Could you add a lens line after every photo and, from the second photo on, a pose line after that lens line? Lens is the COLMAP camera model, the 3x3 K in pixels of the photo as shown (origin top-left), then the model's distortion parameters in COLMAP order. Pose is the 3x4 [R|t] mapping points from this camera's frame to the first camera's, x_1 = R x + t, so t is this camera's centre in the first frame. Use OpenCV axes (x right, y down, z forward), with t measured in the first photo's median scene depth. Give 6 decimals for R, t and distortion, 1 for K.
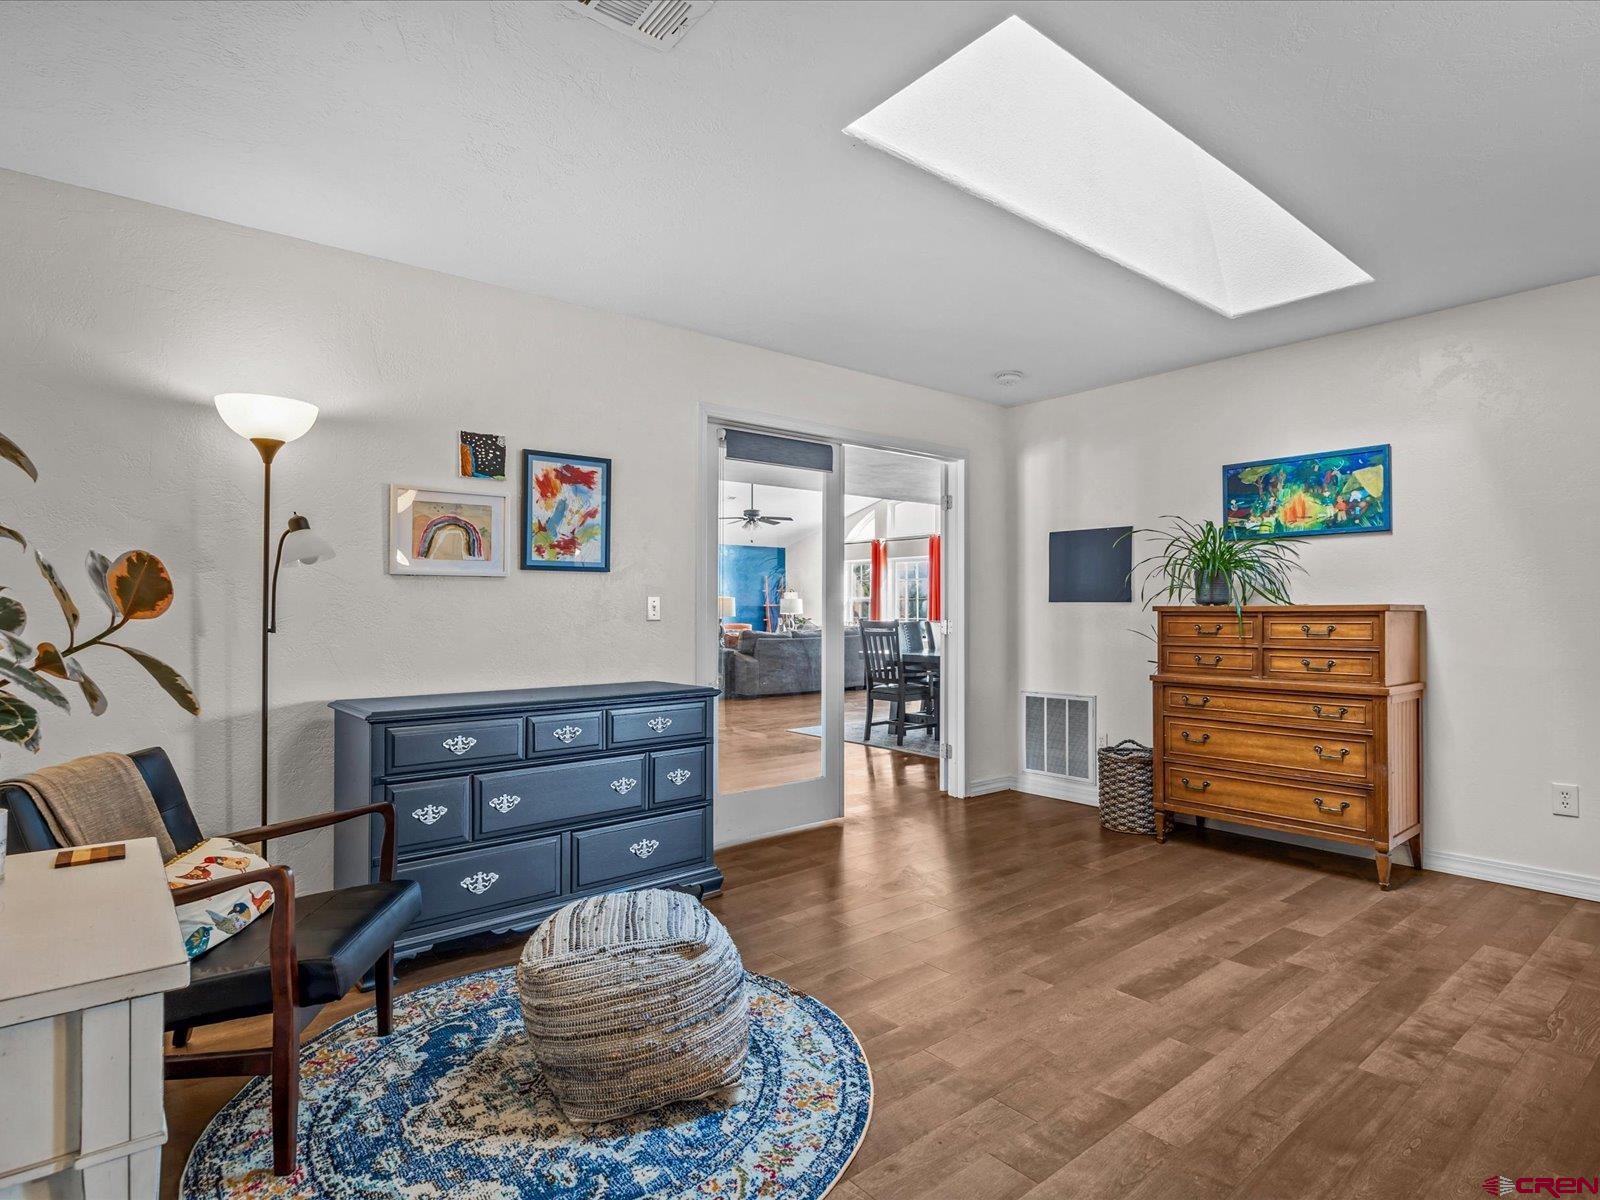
lens RADIAL K [[857.9, 0, 806.9], [0, 857.9, 603.3], [0, 0, 1]] dist [-0.016162, -0.001556]
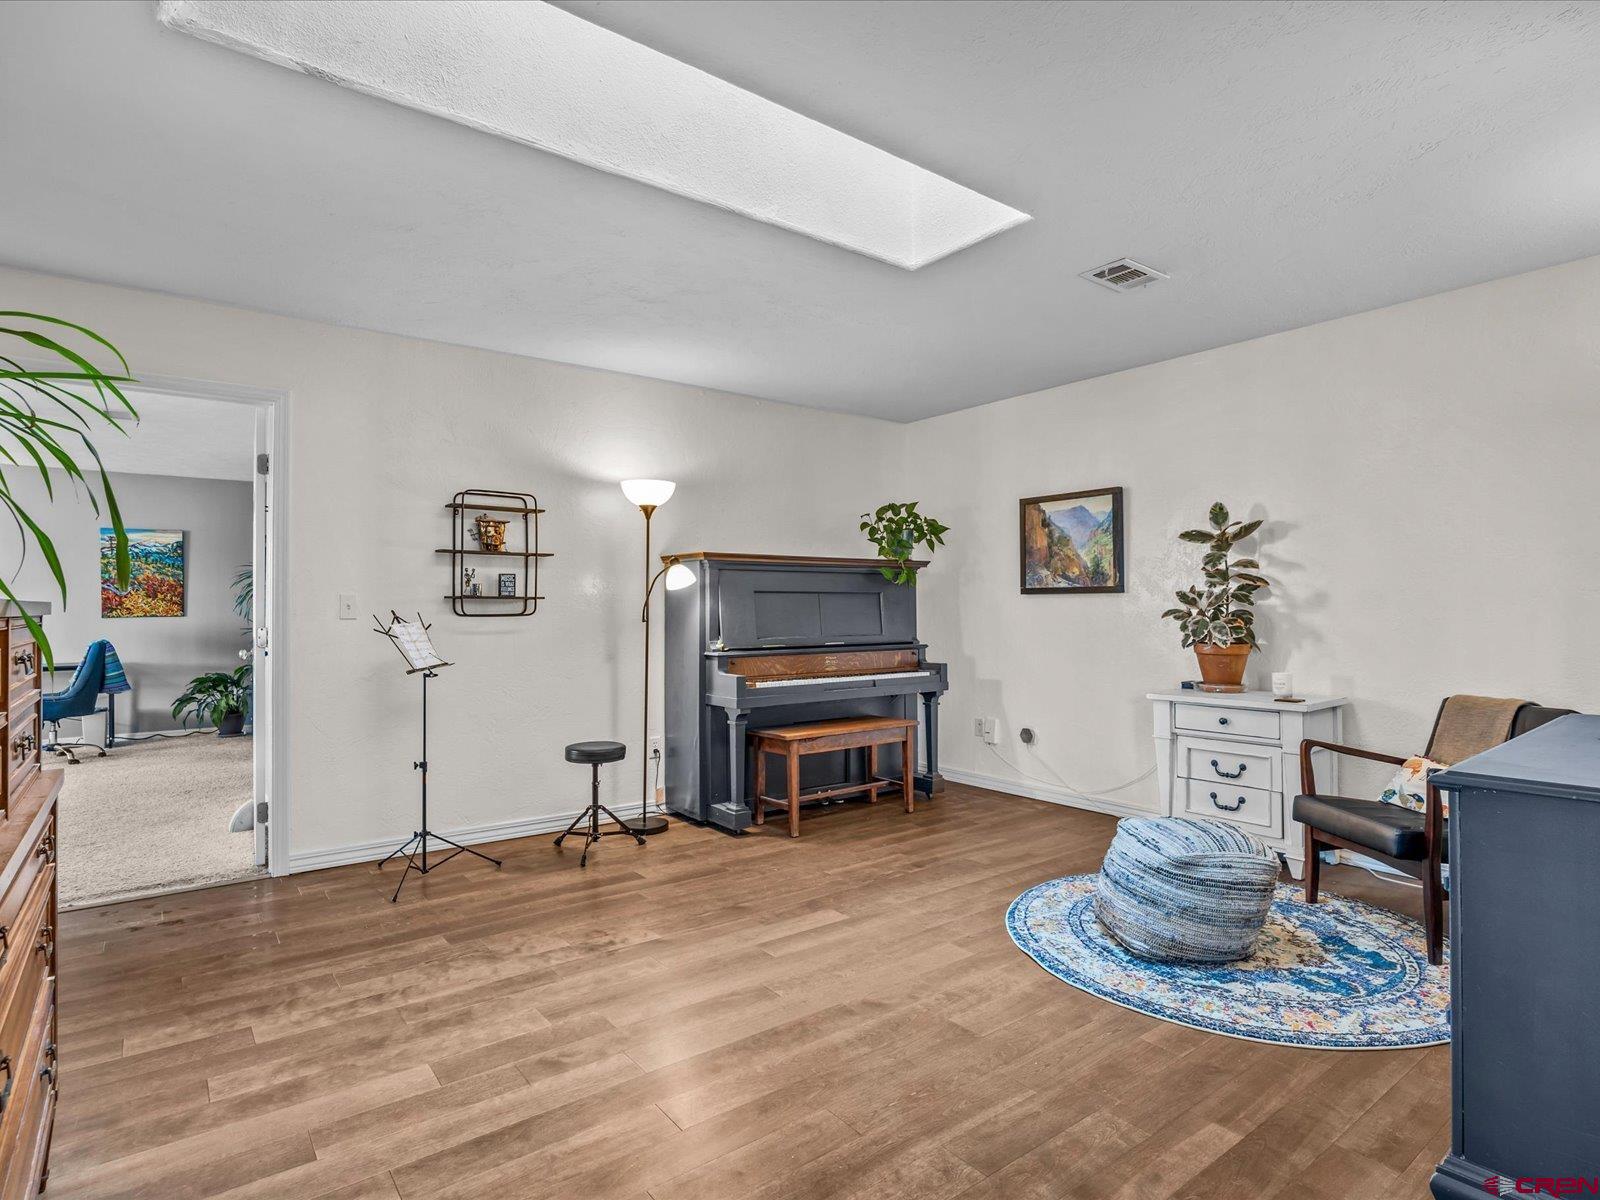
lens RADIAL K [[857.9, 0, 802.2], [0, 857.9, 595.4], [0, 0, 1]] dist [-0.016162, -0.001556]
pose [[-0.999180, 0.009771, 0.039304, 0.332038], [0.008844, 0.999680, -0.023692, 0.016102], [-0.039523, -0.023325, -0.998946, 2.245093]]
